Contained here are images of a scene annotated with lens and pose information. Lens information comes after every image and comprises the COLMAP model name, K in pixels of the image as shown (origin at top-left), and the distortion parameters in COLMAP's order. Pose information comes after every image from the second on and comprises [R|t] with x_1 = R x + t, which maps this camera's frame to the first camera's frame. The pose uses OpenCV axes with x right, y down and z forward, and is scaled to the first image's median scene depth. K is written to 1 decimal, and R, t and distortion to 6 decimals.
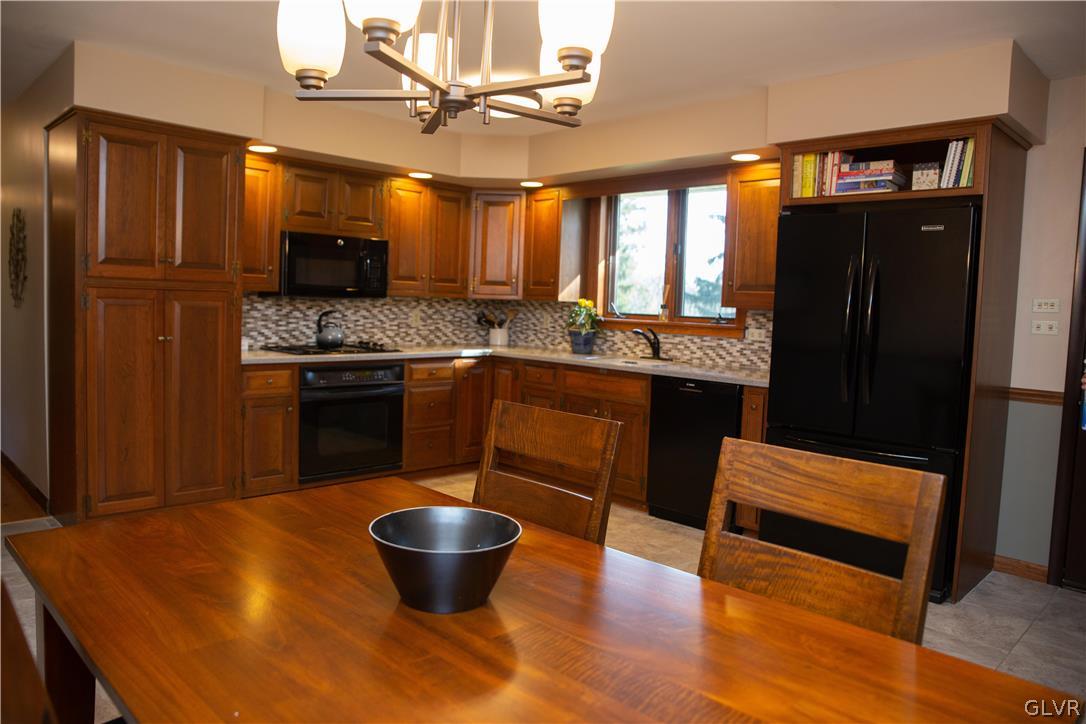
lens RADIAL K [[762.2, 0, 543.0], [0, 762.2, 362.0], [0, 0, 1]] dist [-0.136186, 0.079069]
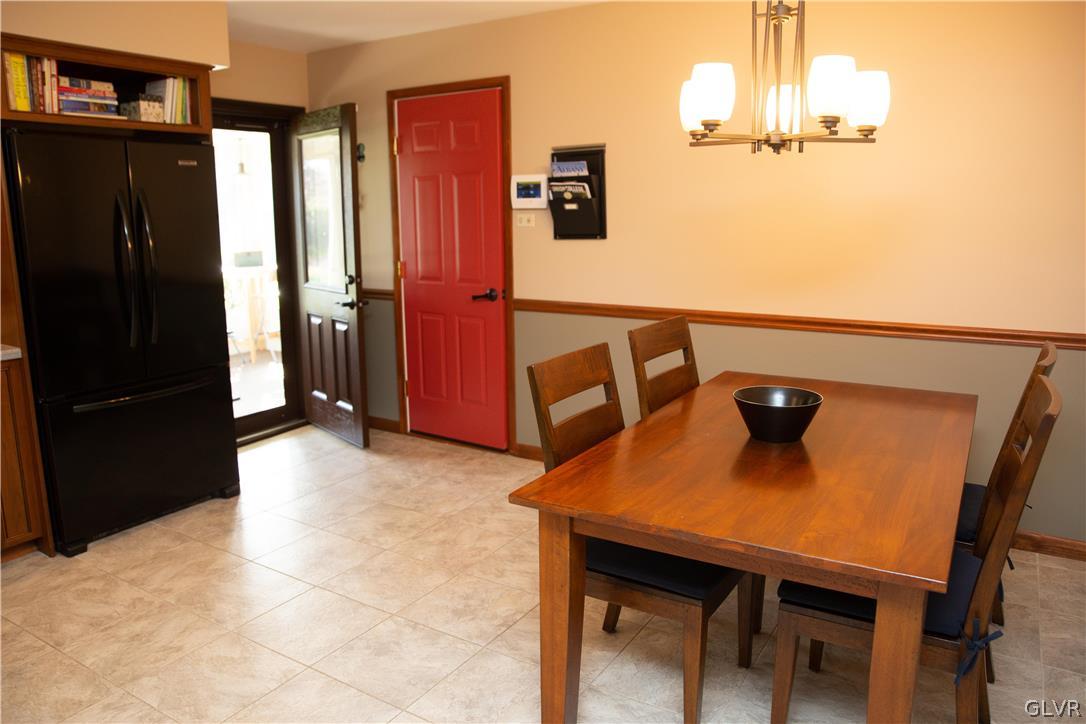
lens RADIAL K [[762.2, 0, 543.0], [0, 762.2, 362.0], [0, 0, 1]] dist [-0.136186, 0.079069]
pose [[-0.241744, -0.218082, 0.945516, -0.412076], [0.074889, 0.967317, 0.242258, -0.078585], [-0.967446, 0.129373, -0.217511, 0.491414]]
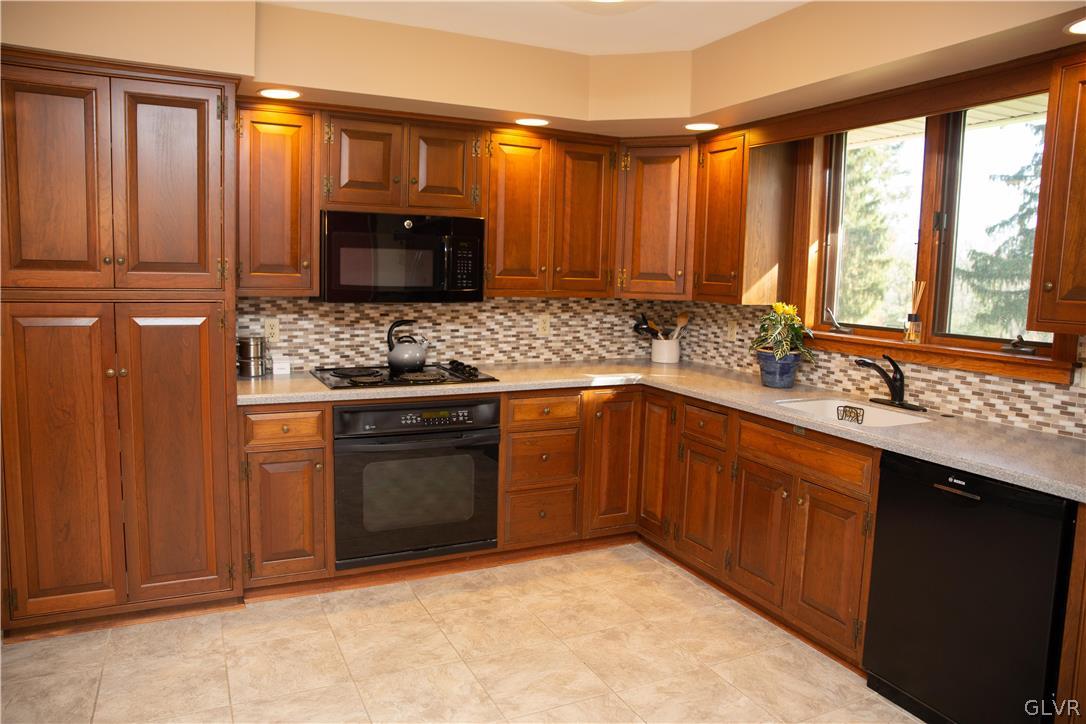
lens RADIAL K [[754.5, 0, 539.3], [0, 754.5, 358.5], [0, 0, 1]] dist [-0.128222, 0.094932]
pose [[0.945696, 0.026047, -0.324008, 0.068418], [-0.015981, 0.999305, 0.033689, -0.055972], [0.324660, -0.026682, 0.945454, 0.357454]]
